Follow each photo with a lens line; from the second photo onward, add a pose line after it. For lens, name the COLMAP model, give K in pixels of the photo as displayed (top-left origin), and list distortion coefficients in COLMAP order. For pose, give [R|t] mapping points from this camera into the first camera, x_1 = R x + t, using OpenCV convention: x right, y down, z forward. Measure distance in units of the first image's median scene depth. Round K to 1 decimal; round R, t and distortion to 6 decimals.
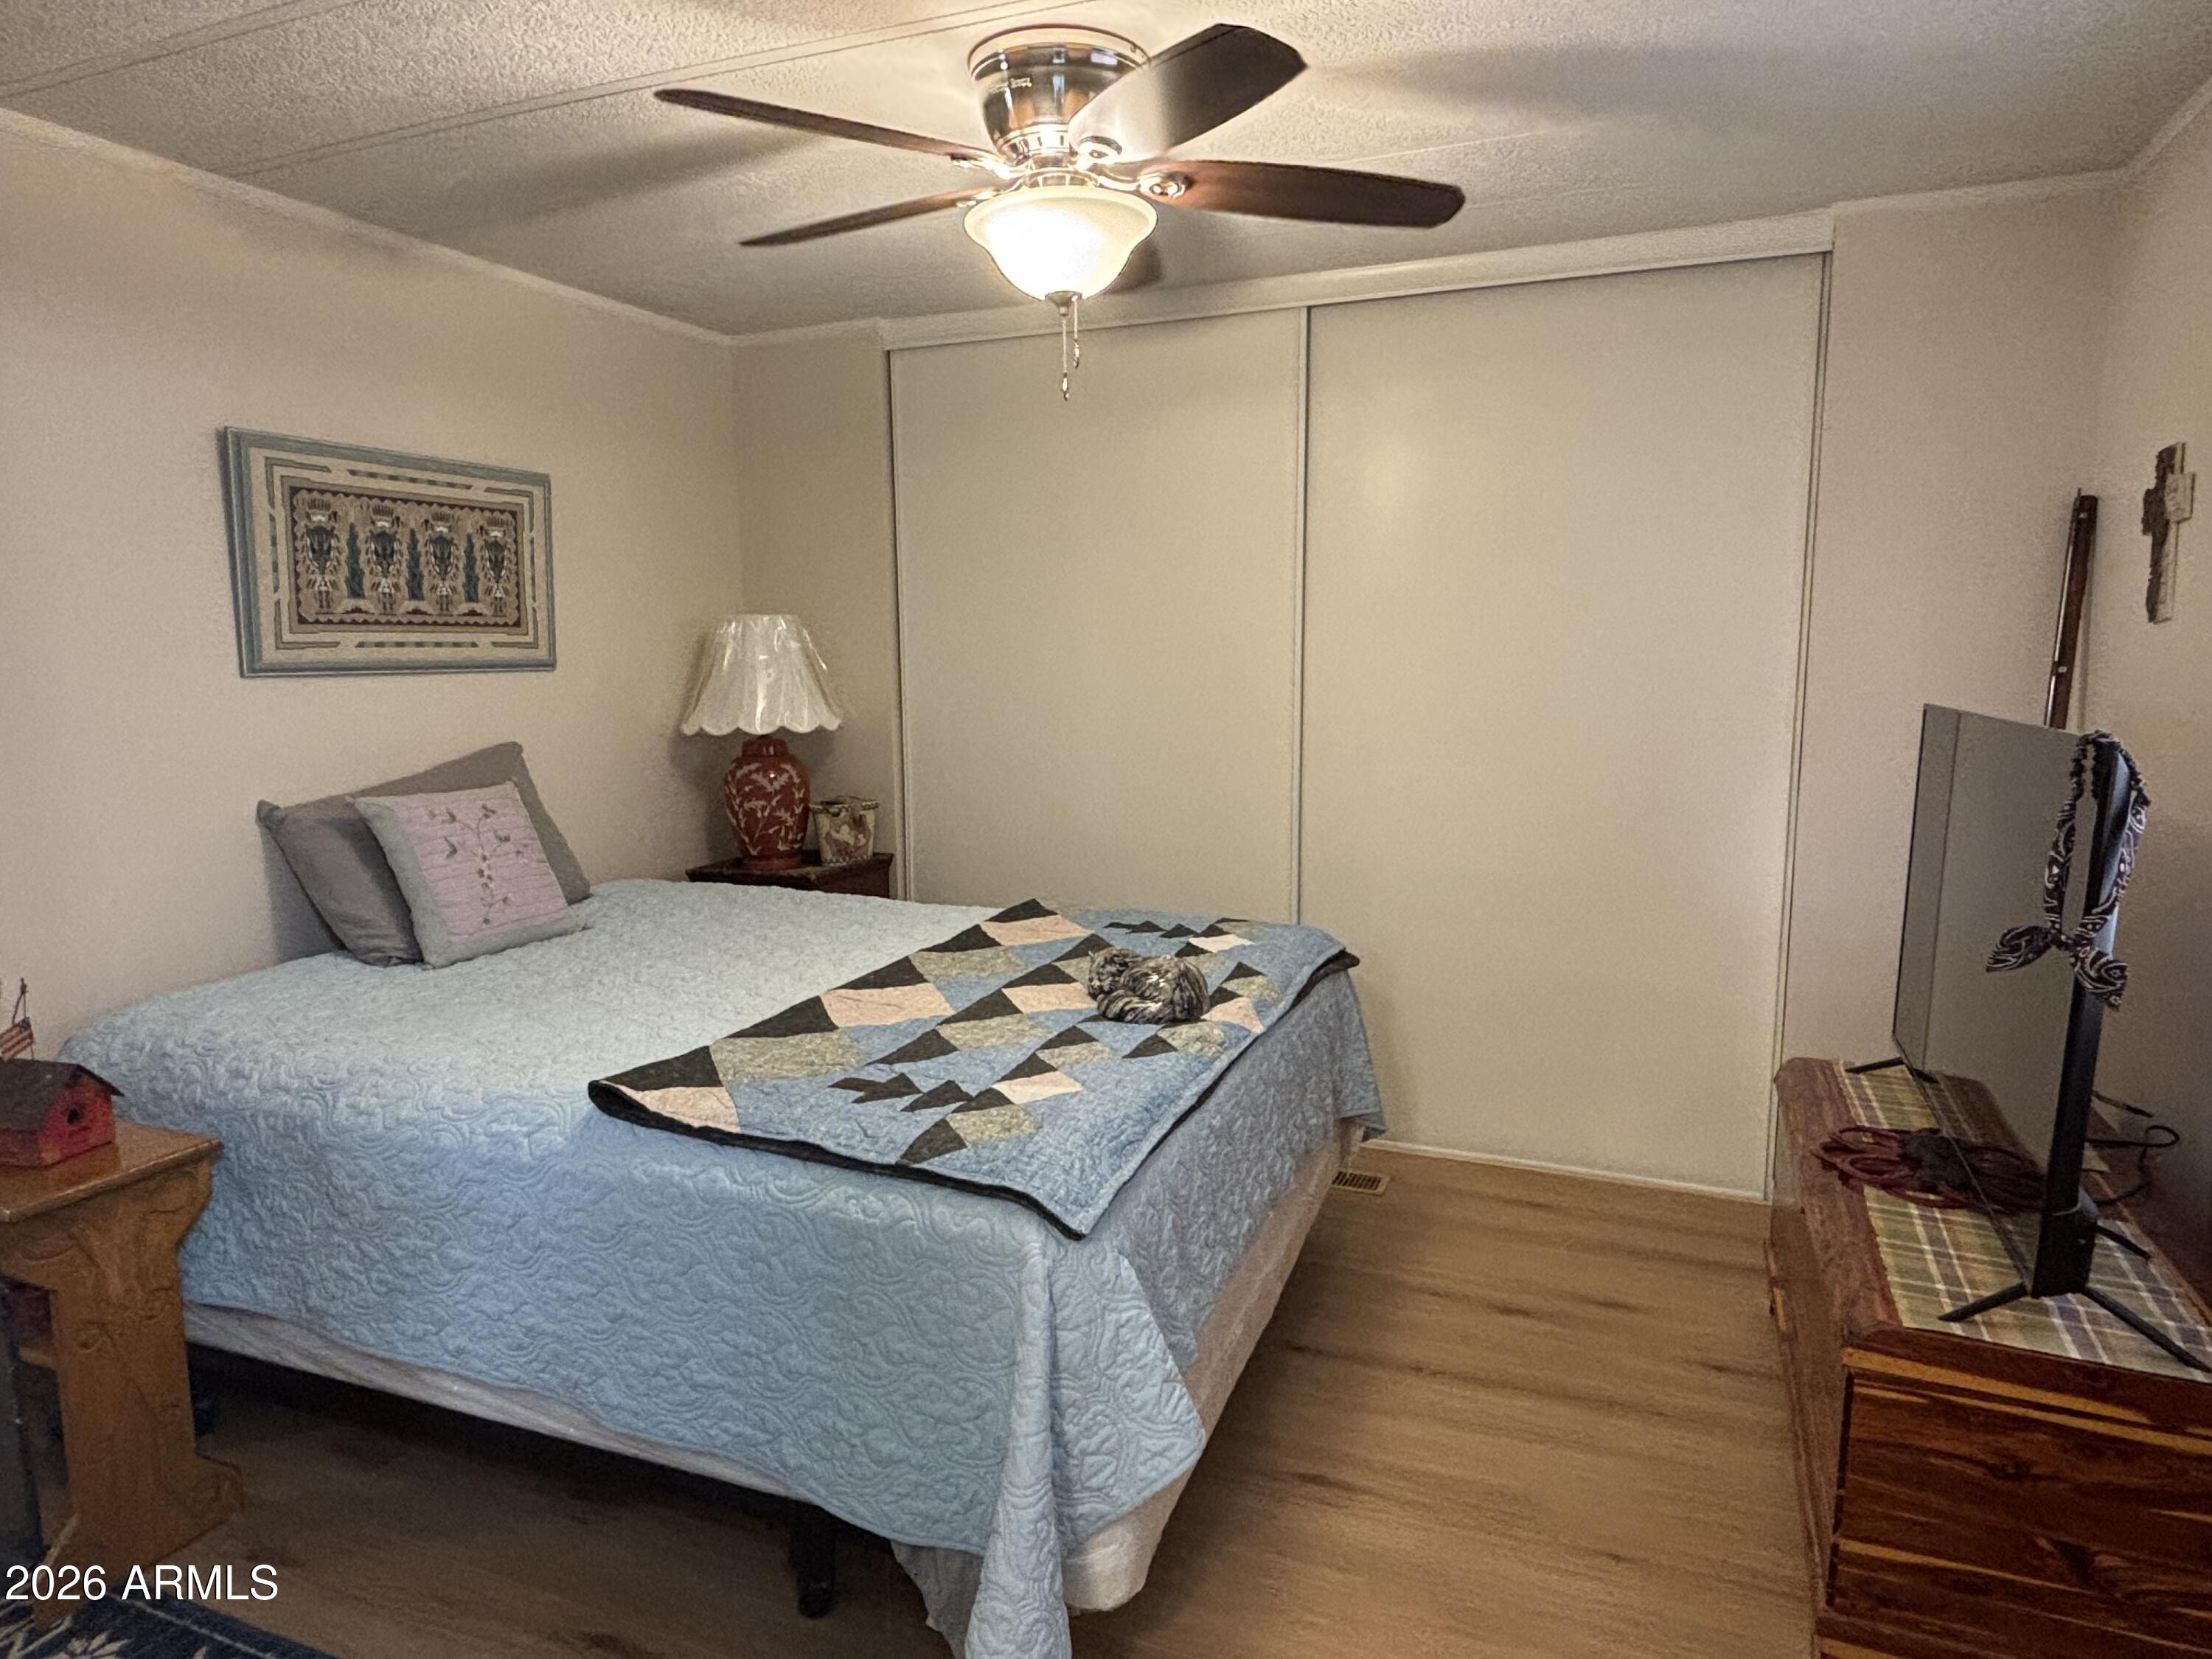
lens RADIAL K [[1305.4, 0, 1105.1], [0, 1305.4, 835.2], [0, 0, 1]] dist [0.006529, -0.014565]
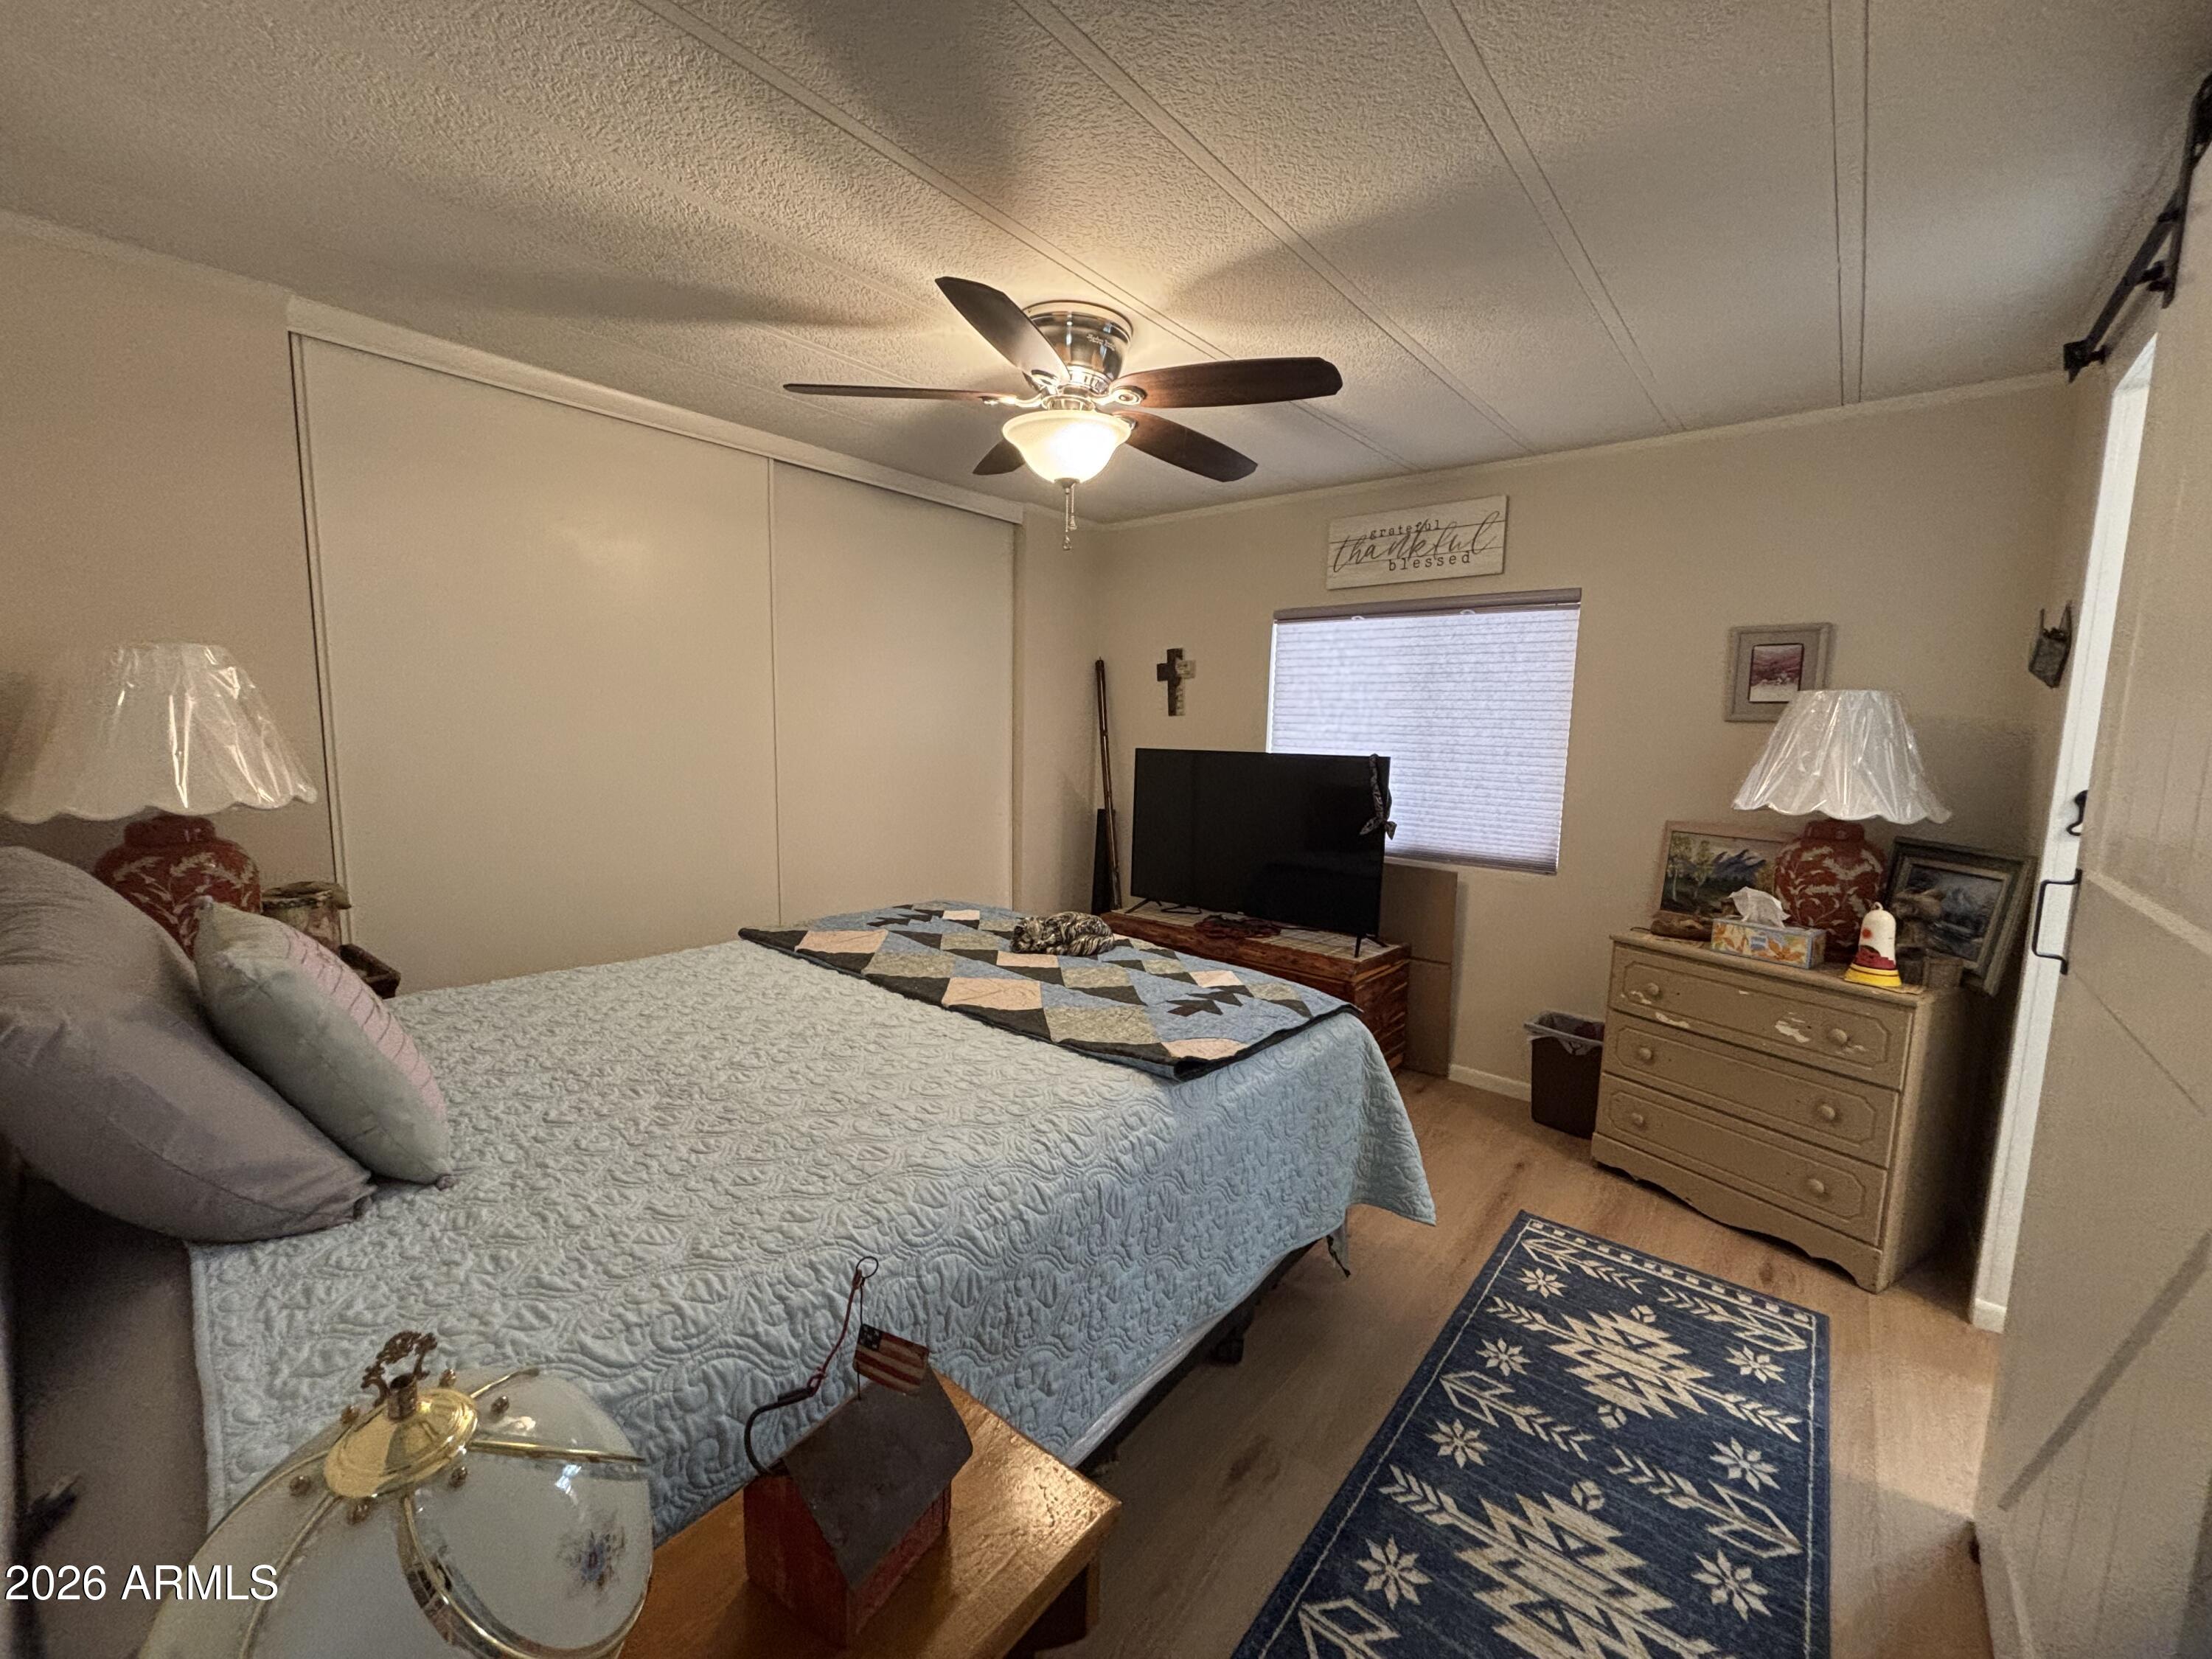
lens RADIAL K [[891.8, 0, 1104.5], [0, 891.8, 826.2], [0, 0, 1]] dist [0.001375, 0.000686]
pose [[0.287351, -0.098078, 0.952791, -1.154619], [0.099920, 0.992386, 0.072019, -0.103368], [-0.952599, 0.074508, 0.294963, 0.750988]]
